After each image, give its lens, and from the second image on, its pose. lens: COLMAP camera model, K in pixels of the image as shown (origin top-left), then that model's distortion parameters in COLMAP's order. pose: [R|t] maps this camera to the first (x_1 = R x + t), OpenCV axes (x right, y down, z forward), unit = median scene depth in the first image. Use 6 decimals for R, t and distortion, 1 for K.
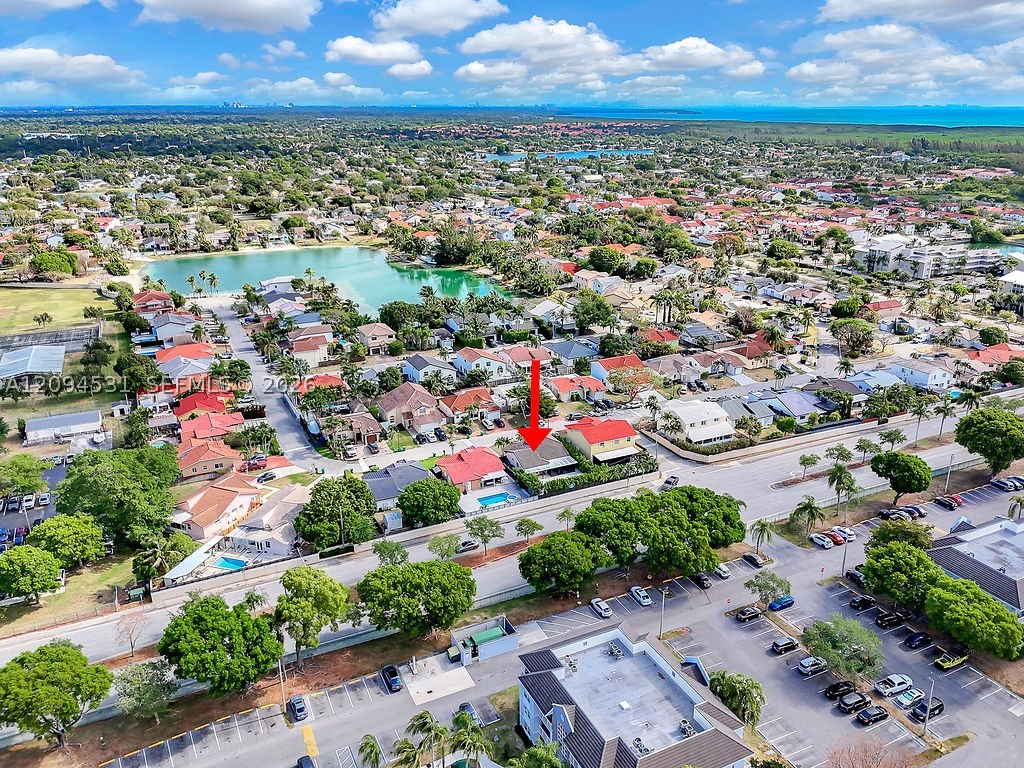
lens RADIAL K [[779.3, 0, 513.0], [0, 779.3, 399.9], [0, 0, 1]] dist [0.128119, -0.219939]
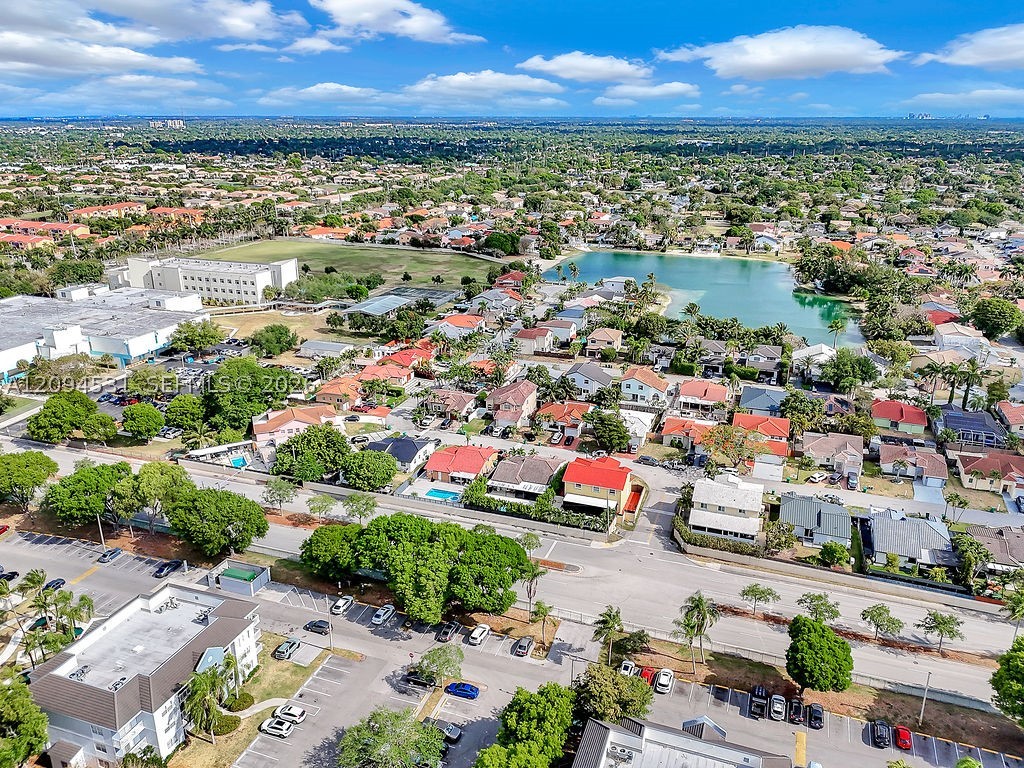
lens RADIAL K [[762.4, 0, 512.0], [0, 762.4, 384.0], [0, 0, 1]] dist [0.084630, -0.077887]
pose [[0.701062, 0.242414, -0.670632, 0.587112], [-0.257042, 0.963130, 0.079439, -0.102052], [0.665163, 0.116689, 0.737525, 0.247263]]
